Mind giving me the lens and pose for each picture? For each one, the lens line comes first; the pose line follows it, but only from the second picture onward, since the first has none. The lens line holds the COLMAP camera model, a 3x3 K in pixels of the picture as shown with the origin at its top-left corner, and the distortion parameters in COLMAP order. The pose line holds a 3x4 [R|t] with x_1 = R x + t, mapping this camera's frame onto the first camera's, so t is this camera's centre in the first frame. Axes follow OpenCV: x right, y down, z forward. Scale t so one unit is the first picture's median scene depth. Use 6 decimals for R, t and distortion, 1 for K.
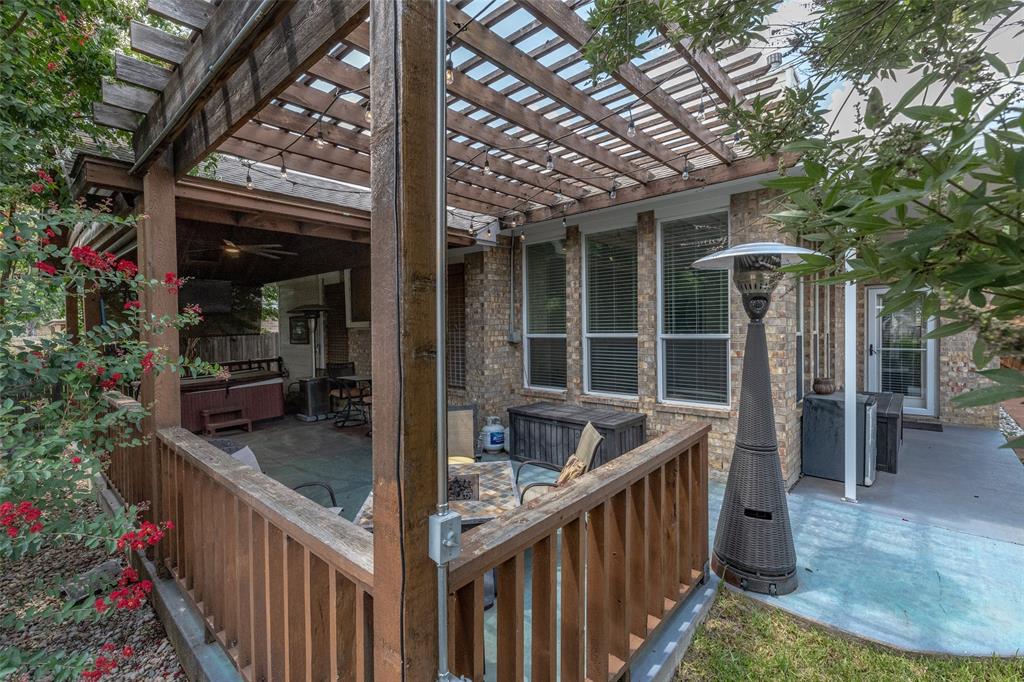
lens RADIAL K [[459.2, 0, 513.3], [0, 459.2, 335.9], [0, 0, 1]] dist [0.002082, 0.000014]
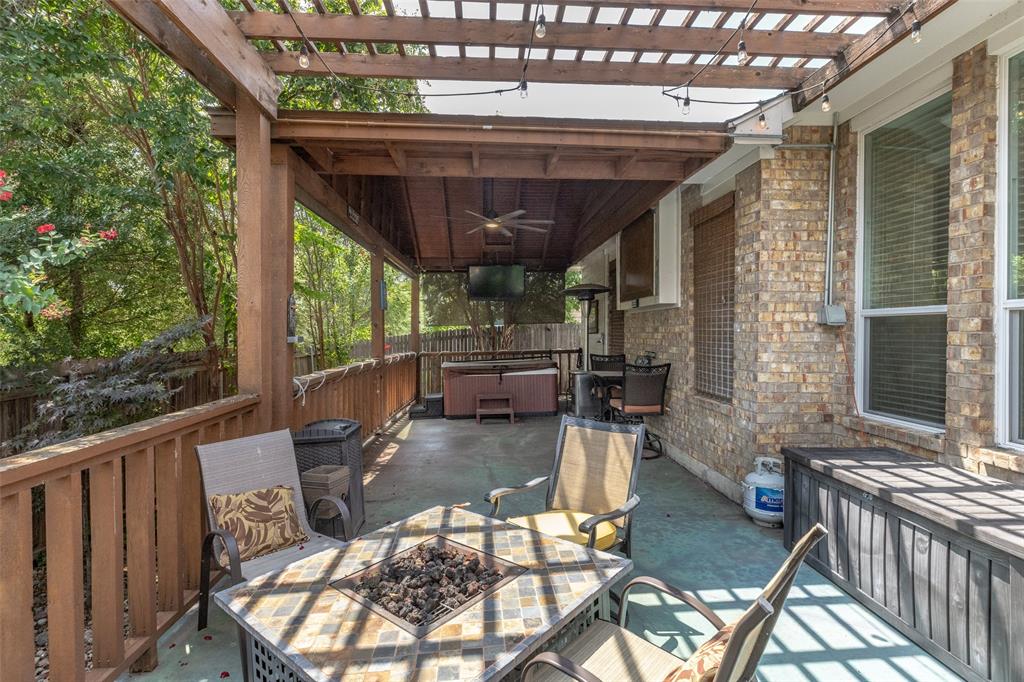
lens RADIAL K [[496.4, 0, 518.5], [0, 496.4, 336.7], [0, 0, 1]] dist [-0.001534, -0.000782]
pose [[0.713119, 0.025180, -0.700591, 0.147838], [-0.030149, 0.999532, 0.005237, 0.035636], [0.700395, 0.017387, 0.713544, 0.353566]]
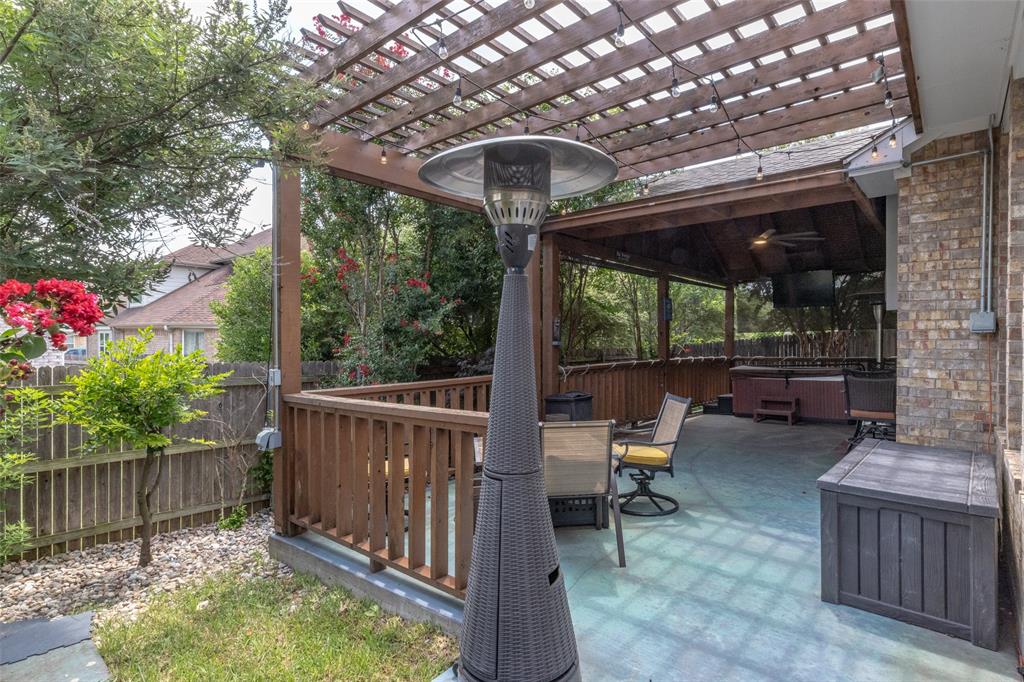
lens RADIAL K [[496.4, 0, 507.9], [0, 496.4, 339.0], [0, 0, 1]] dist [-0.001534, -0.000782]
pose [[0.028044, 0.022775, -0.999347, 0.556983], [-0.020624, 0.999541, 0.022201, 0.020350], [0.999394, 0.019988, 0.028501, 0.458446]]
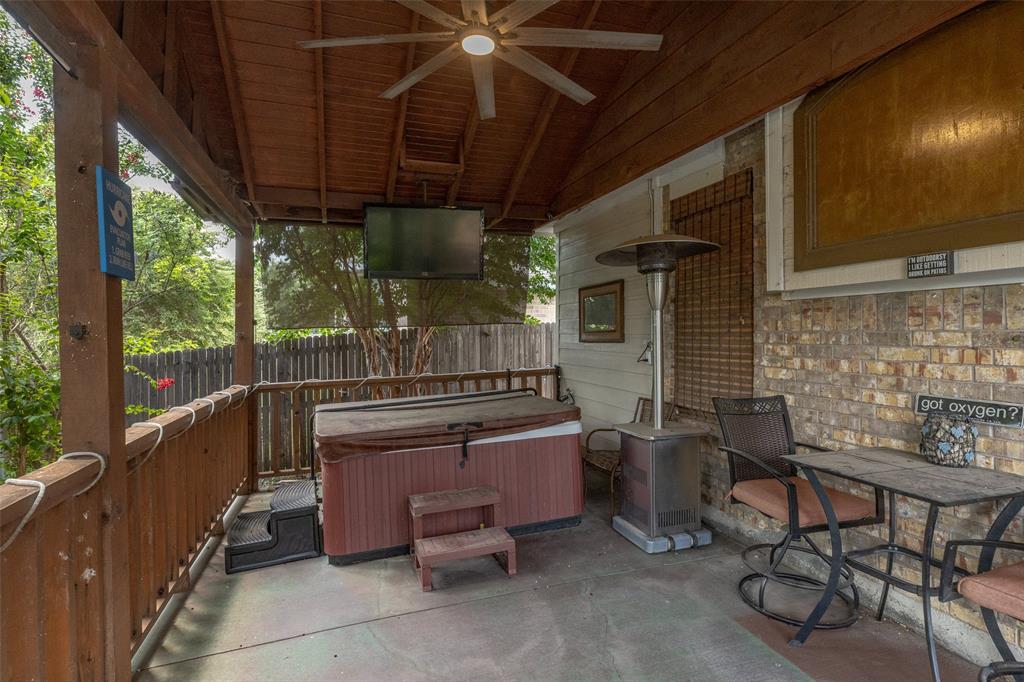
lens RADIAL K [[496.4, 0, 515.4], [0, 496.4, 336.0], [0, 0, 1]] dist [-0.001534, -0.000782]
pose [[0.880090, 0.013664, -0.474610, -0.456188], [-0.019101, 0.999796, -0.006635, 0.025247], [0.474422, 0.014905, 0.880171, 0.769236]]
